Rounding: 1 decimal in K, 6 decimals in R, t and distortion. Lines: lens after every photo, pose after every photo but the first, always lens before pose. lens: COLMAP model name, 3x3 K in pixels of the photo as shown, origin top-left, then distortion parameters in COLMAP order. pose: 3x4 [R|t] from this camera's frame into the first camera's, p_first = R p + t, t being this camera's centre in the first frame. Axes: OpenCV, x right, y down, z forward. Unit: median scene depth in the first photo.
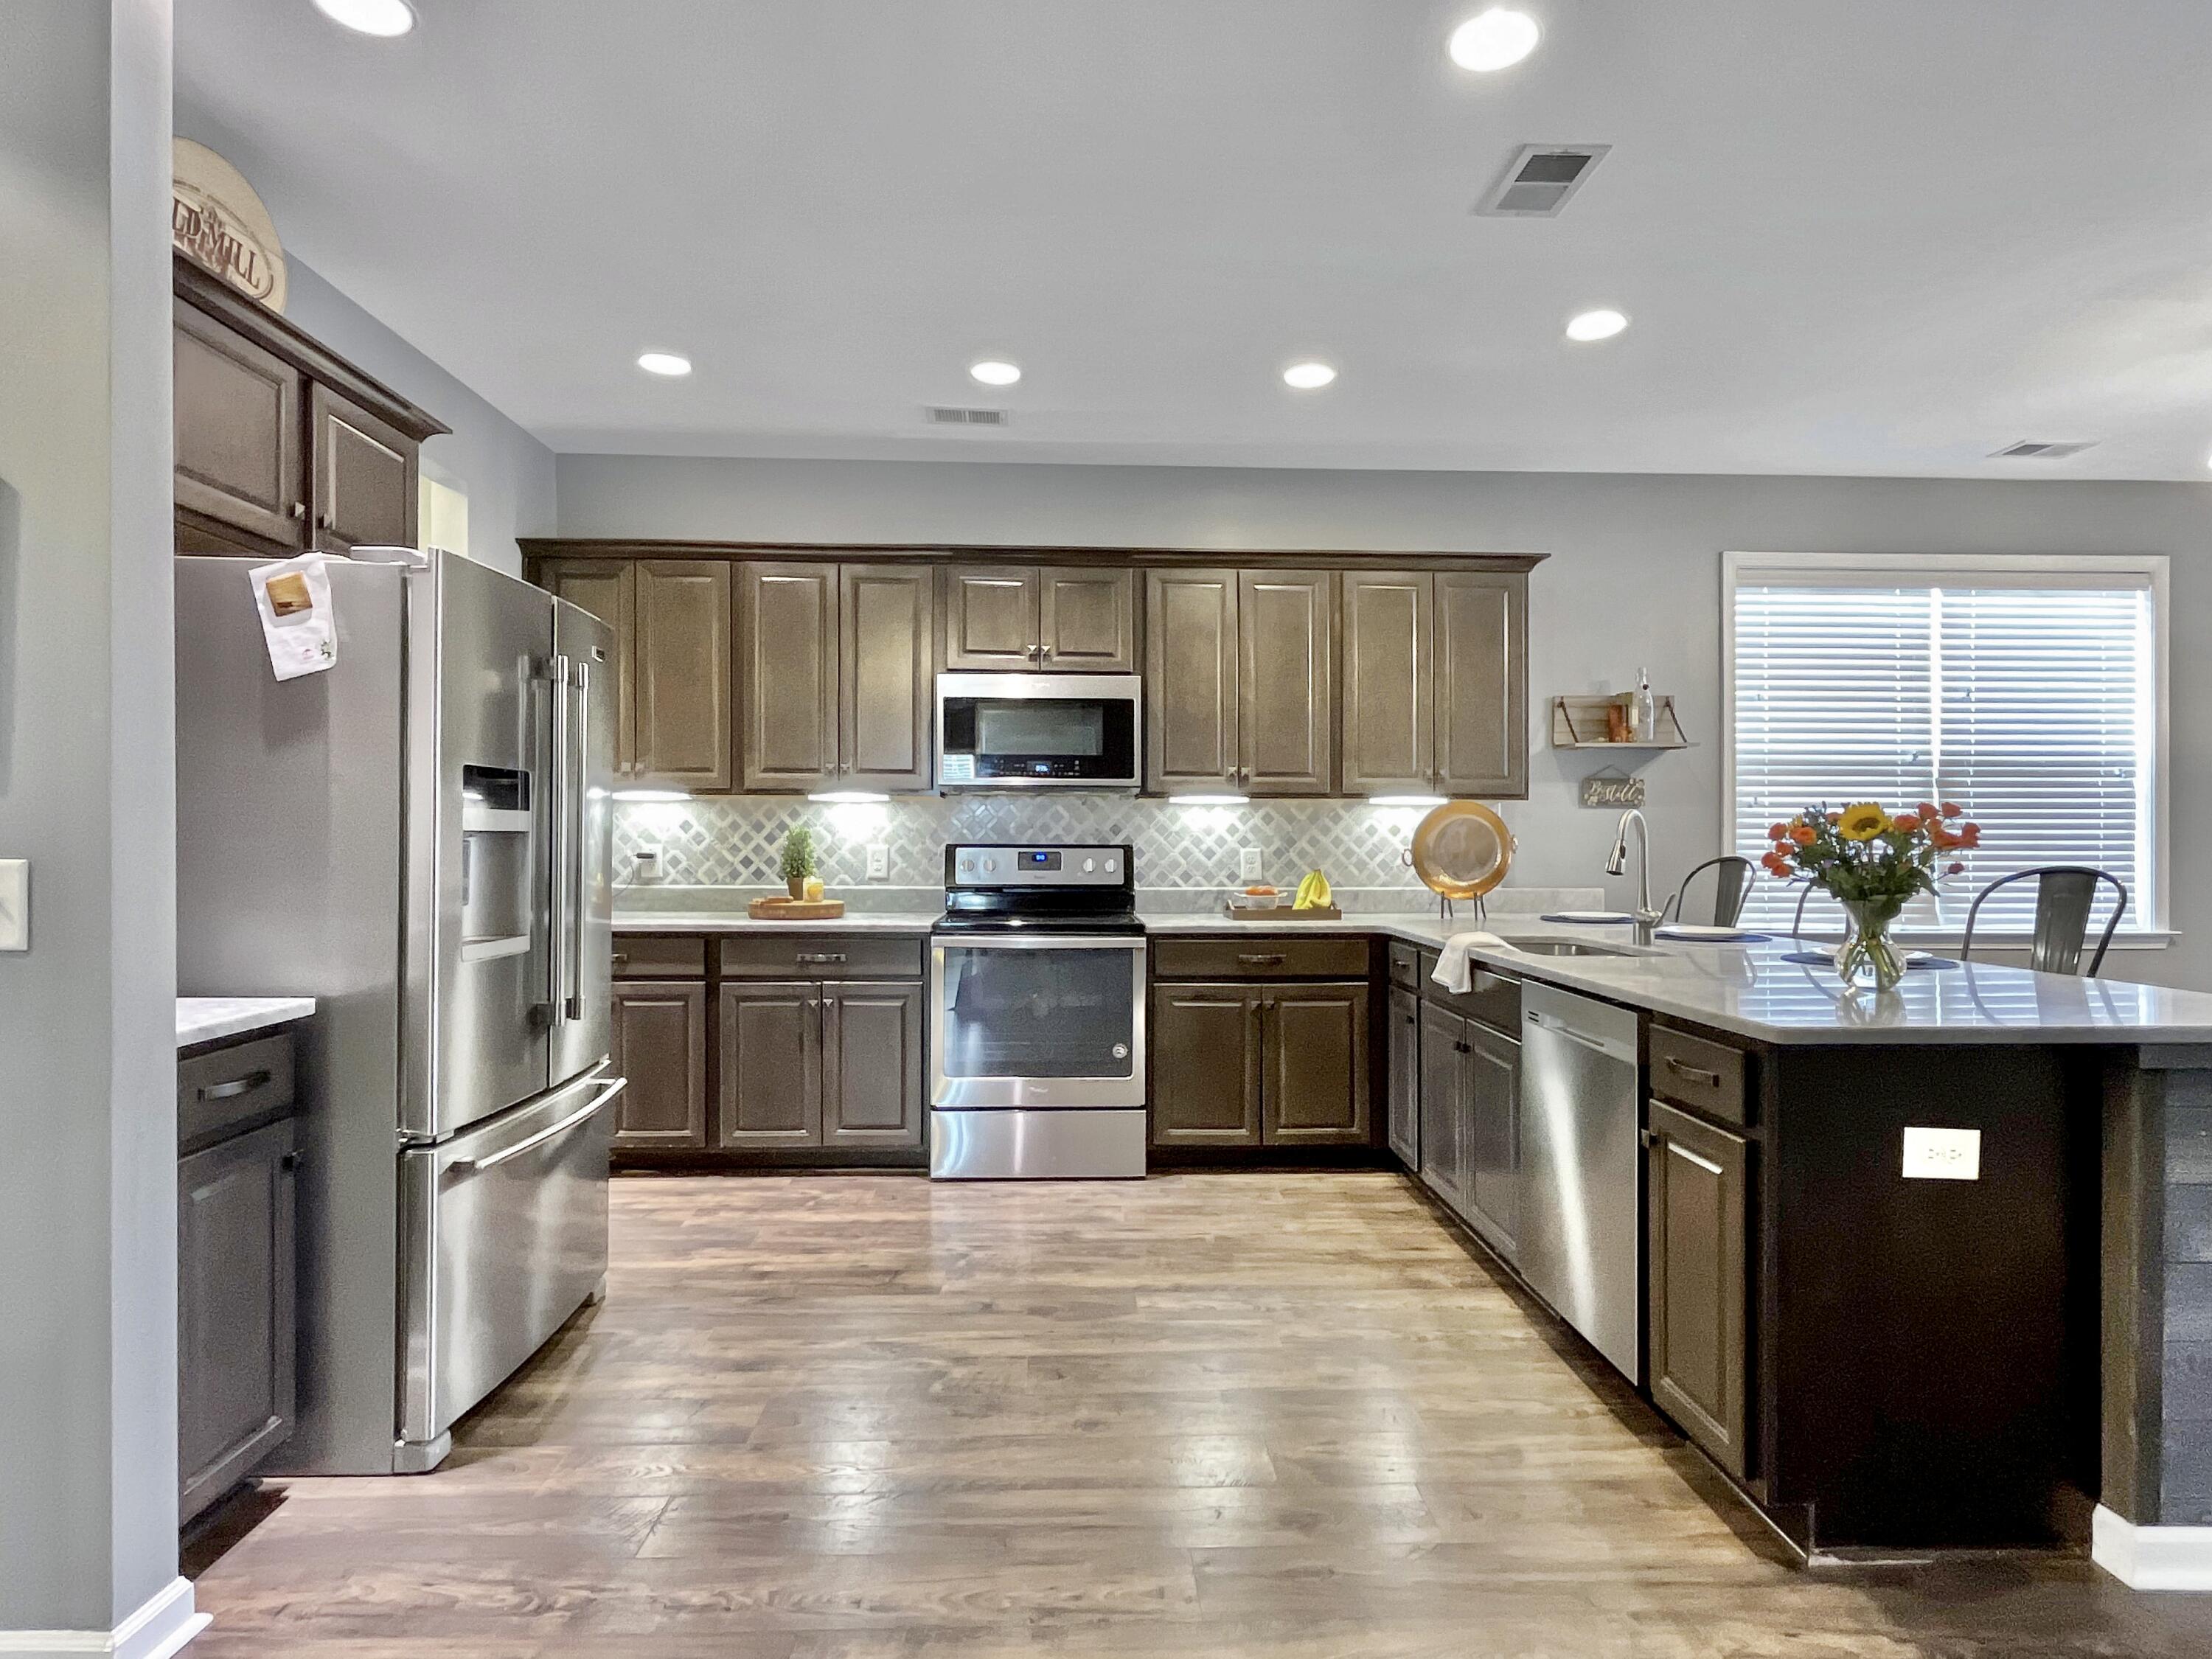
lens RADIAL K [[1197.2, 0, 1102.7], [0, 1197.2, 807.5], [0, 0, 1]] dist [-0.004745, 0.004981]
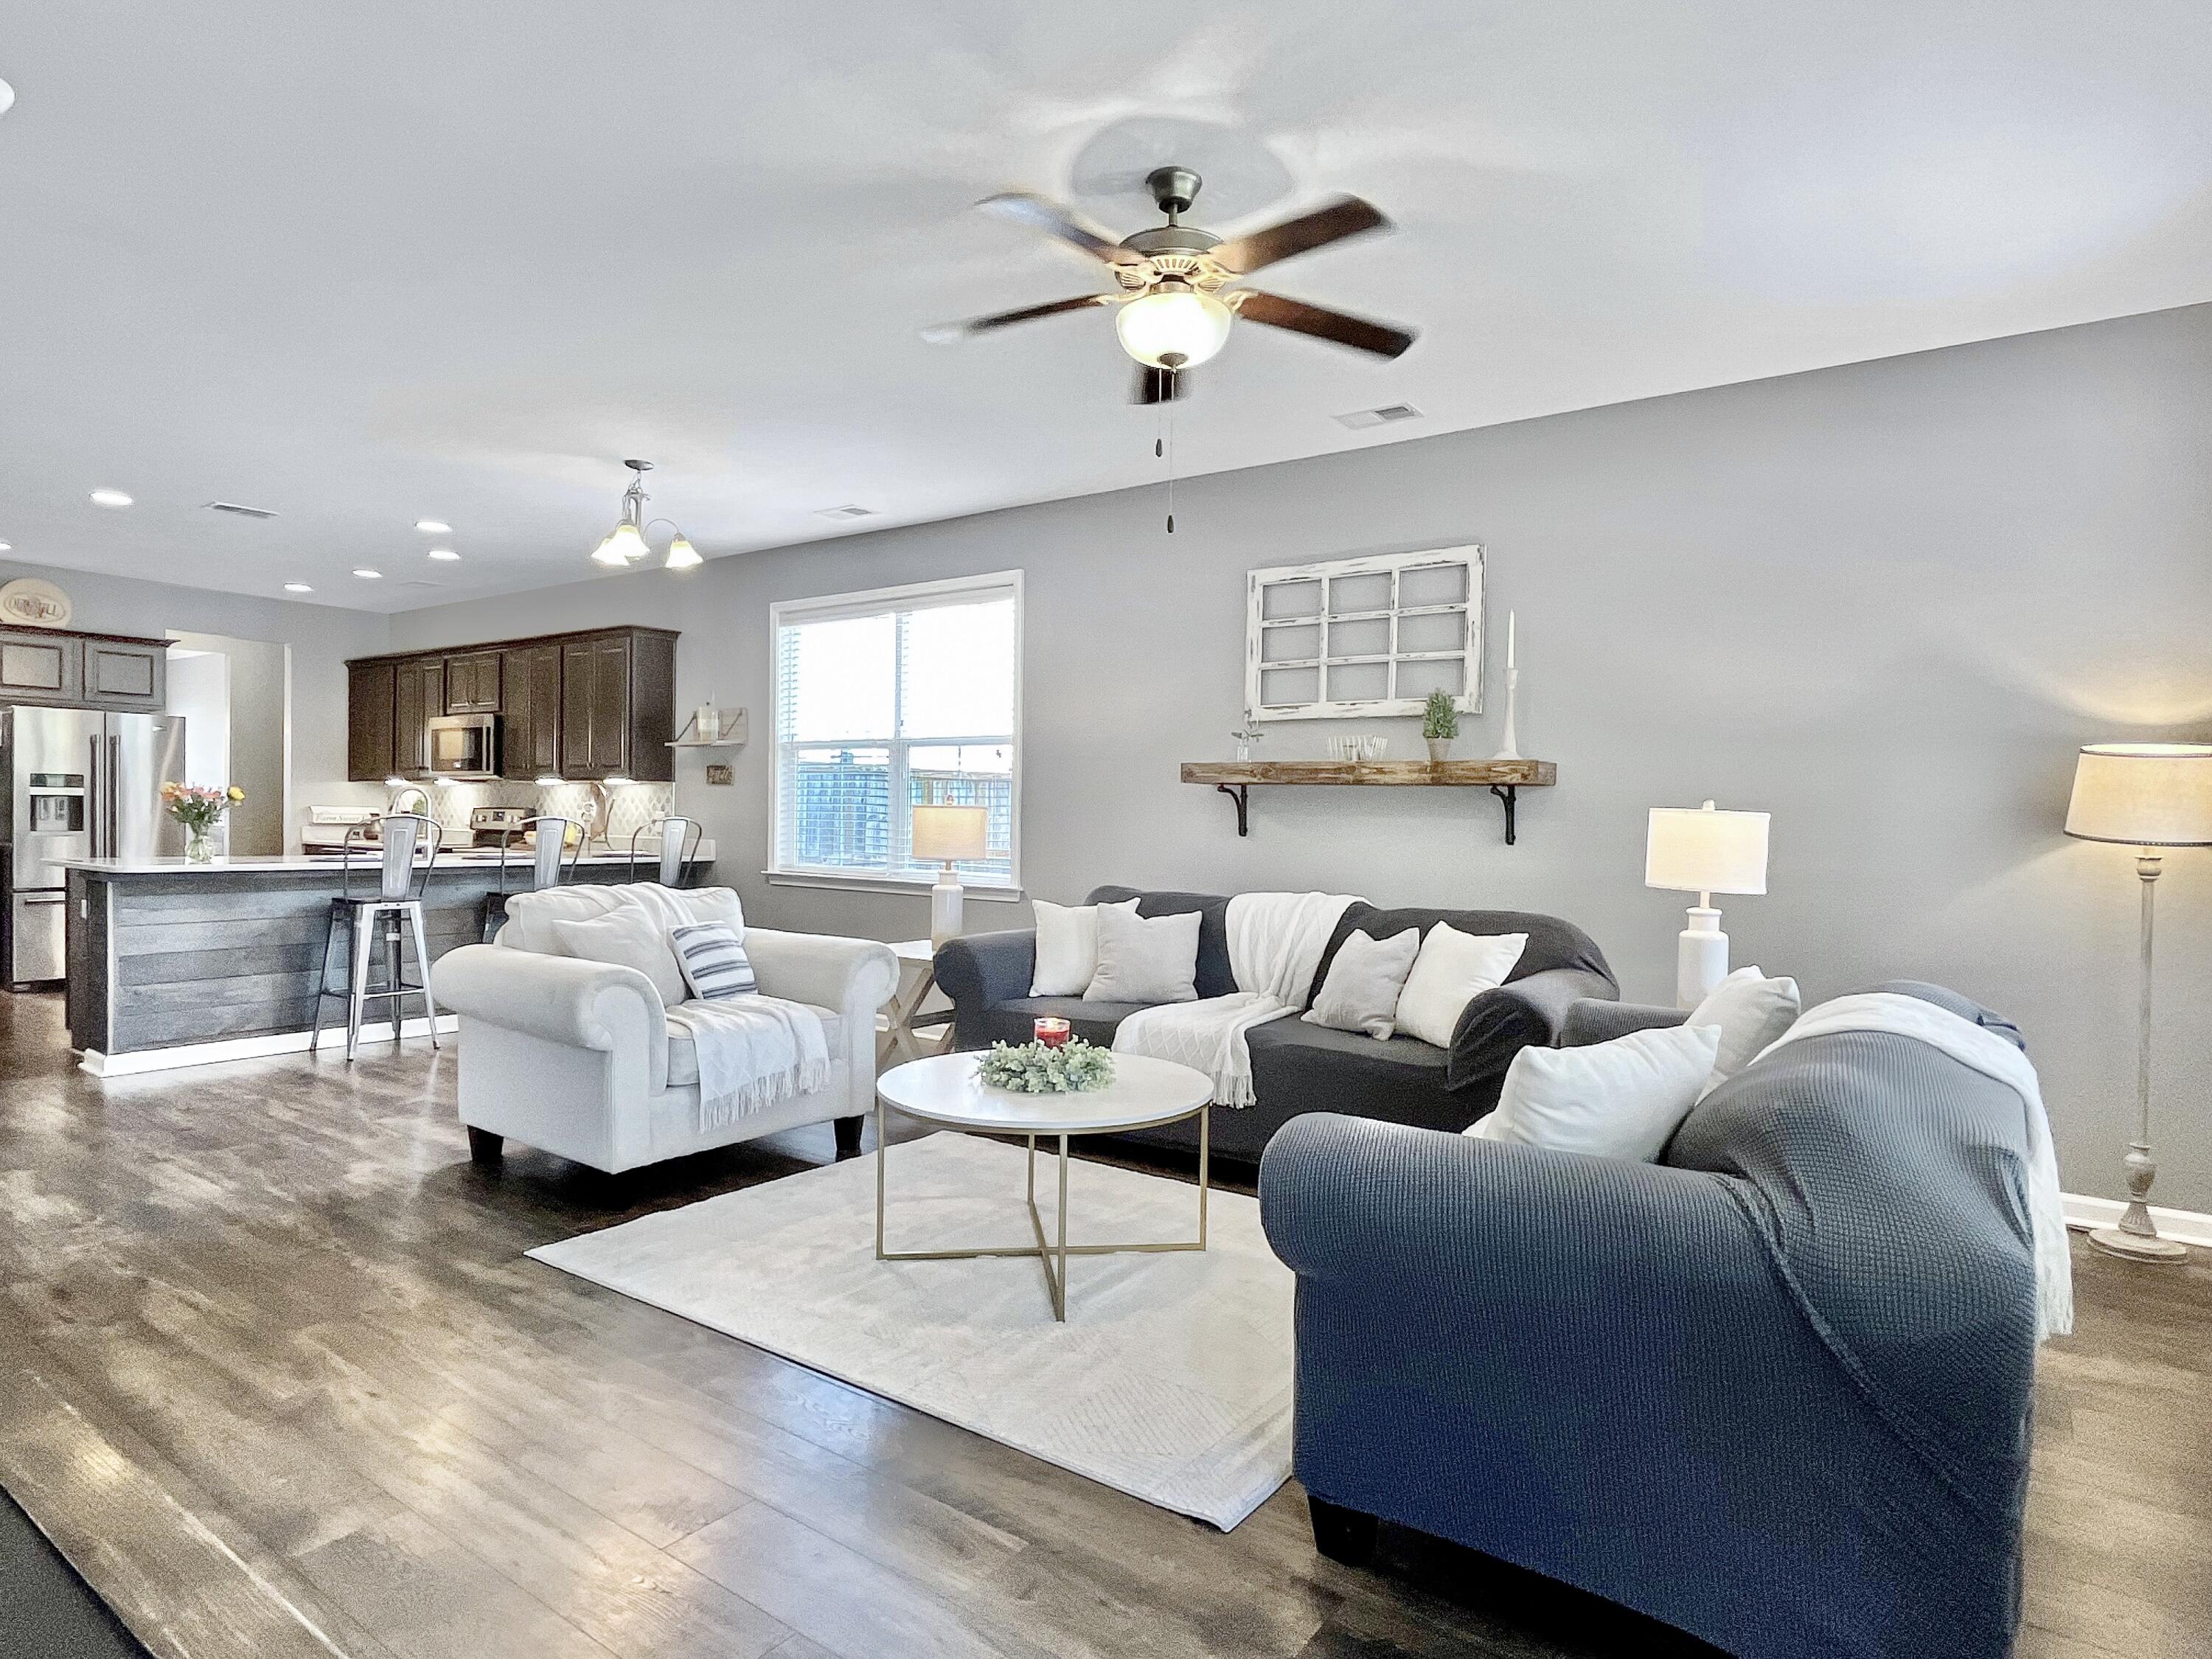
lens RADIAL K [[1246.5, 0, 1109.6], [0, 1246.5, 809.8], [0, 0, 1]] dist [-0.021214, 0.001132]
pose [[0.793529, 0.005213, -0.608510, 2.040303], [0.003374, 0.999910, 0.012966, 0.014632], [0.608523, -0.012342, 0.793440, 0.091816]]
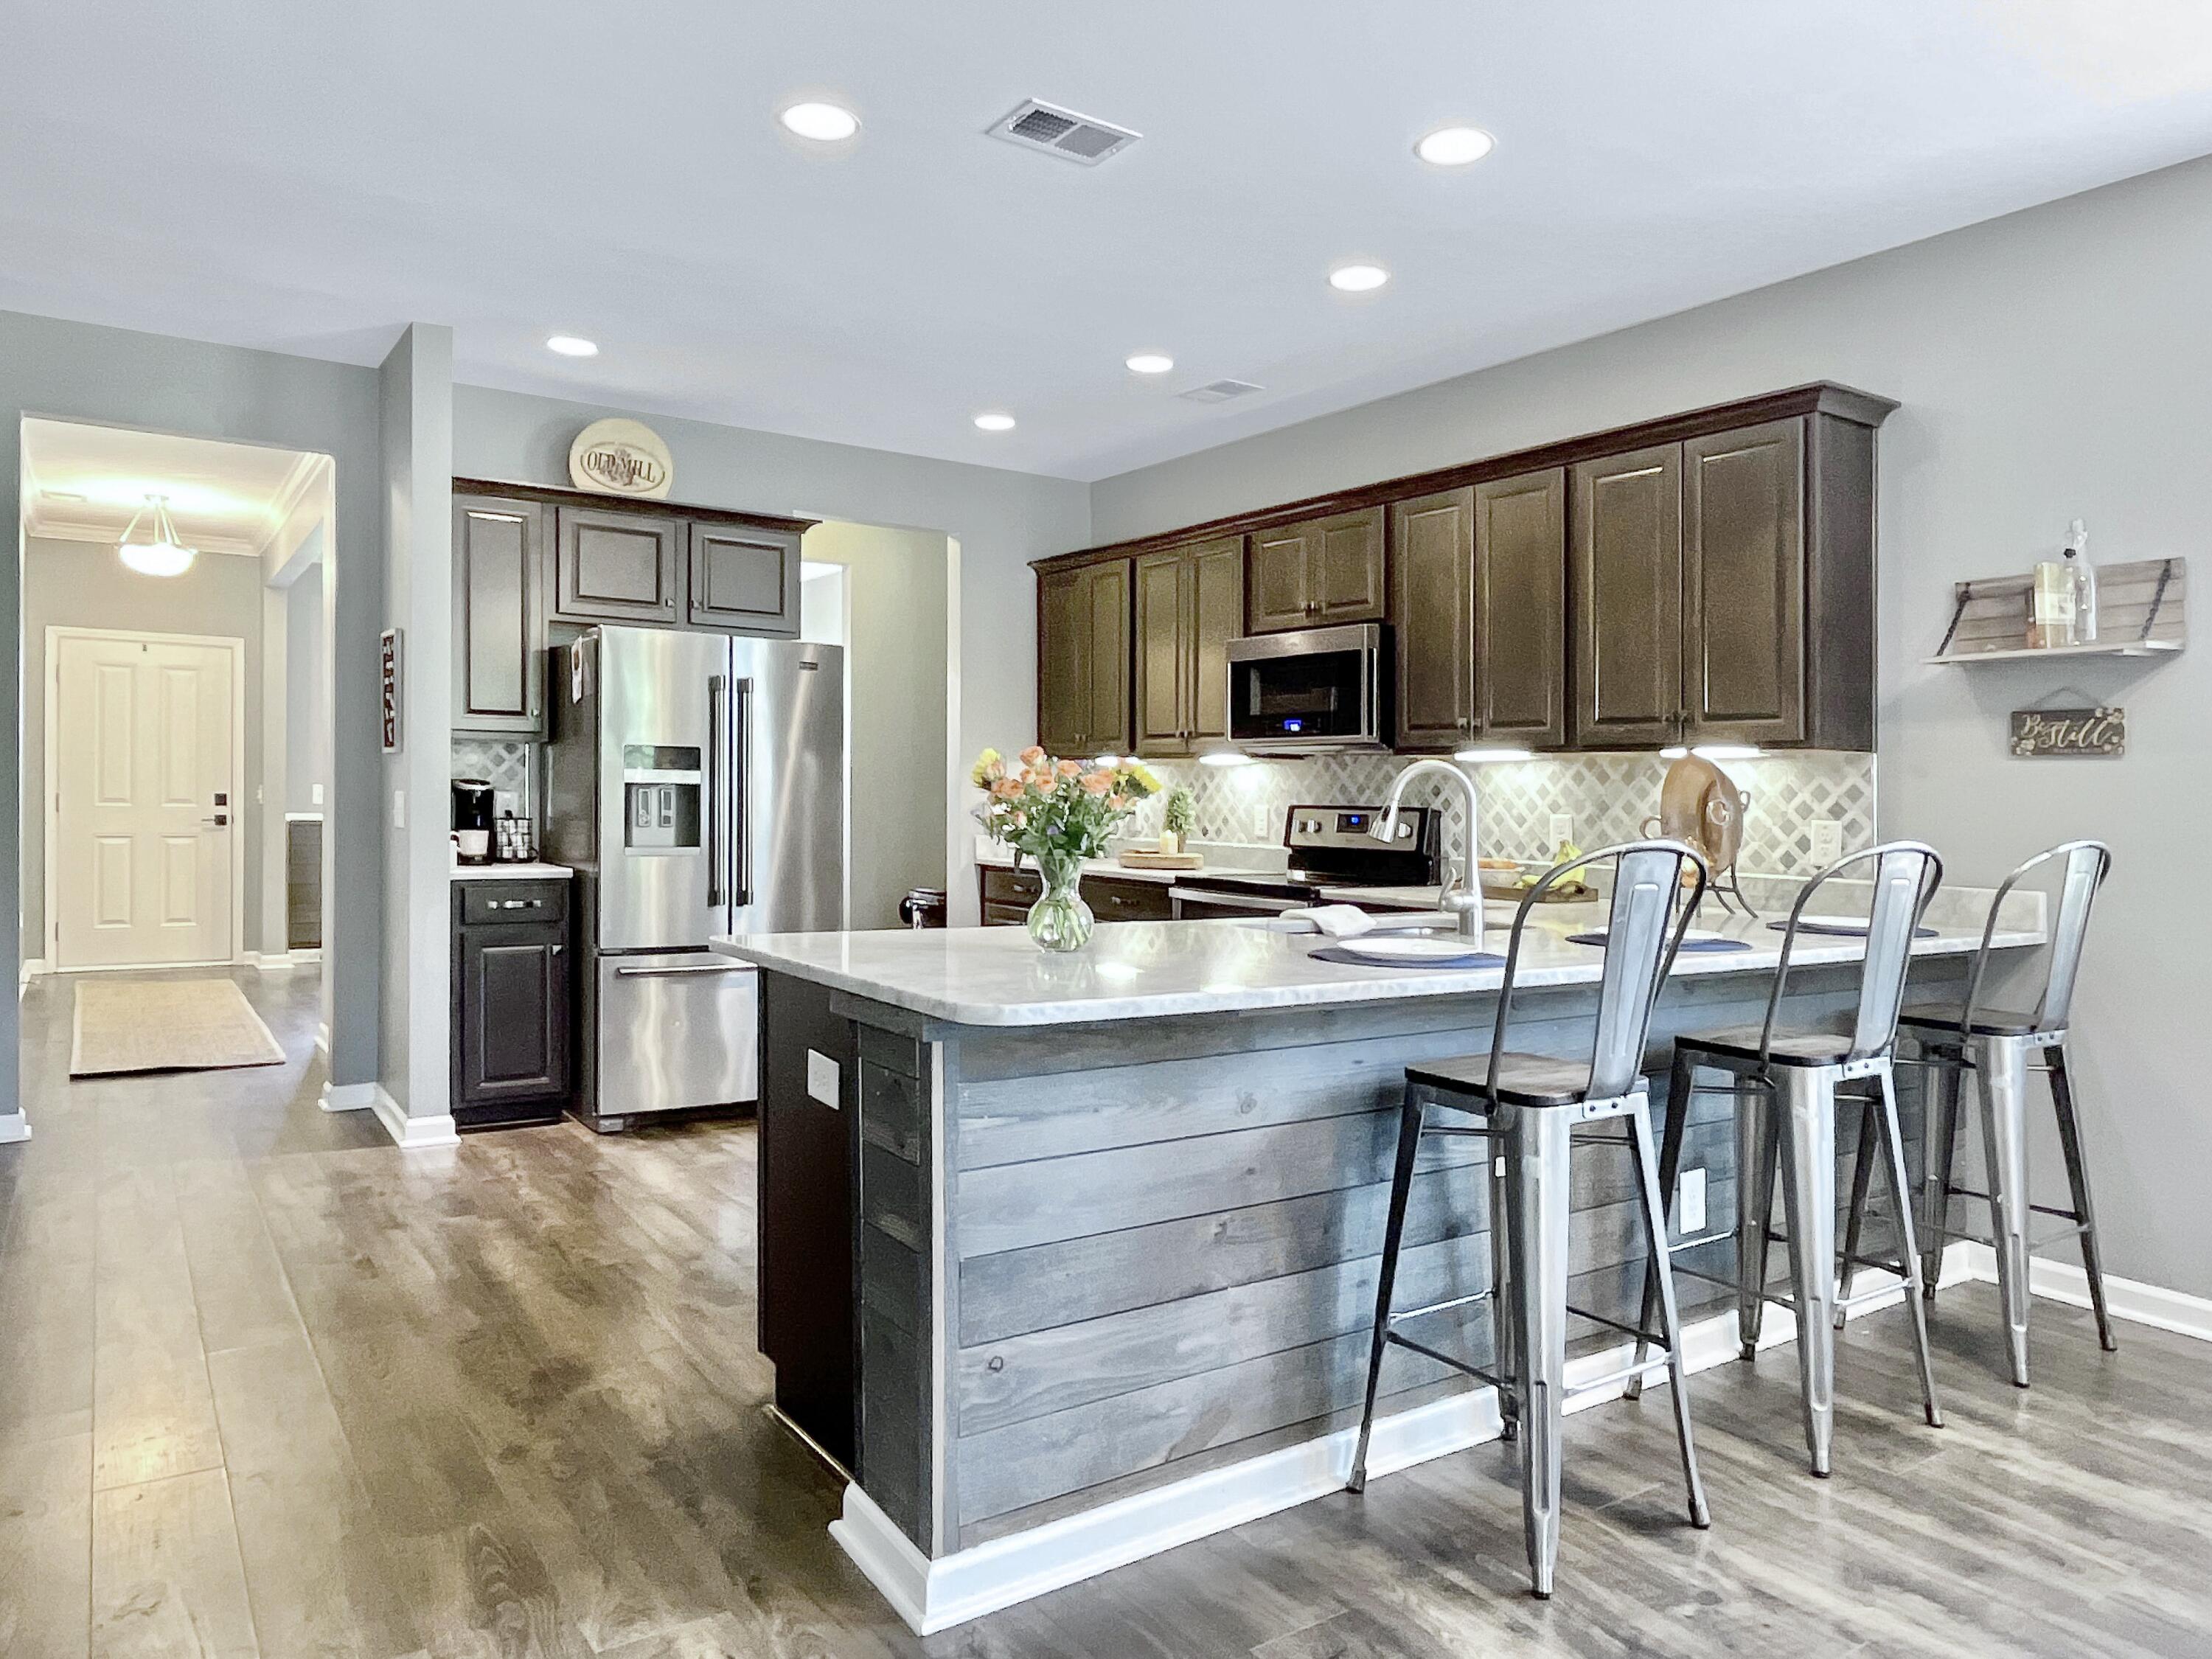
lens RADIAL K [[1425.5, 0, 1095.1], [0, 1425.5, 781.7], [0, 0, 1]] dist [-0.002758, 0.001884]
pose [[0.540239, -0.001584, -0.841510, 0.895173], [0.004841, 0.999988, 0.001225, 0.010340], [0.841498, -0.004735, 0.540239, 0.246733]]
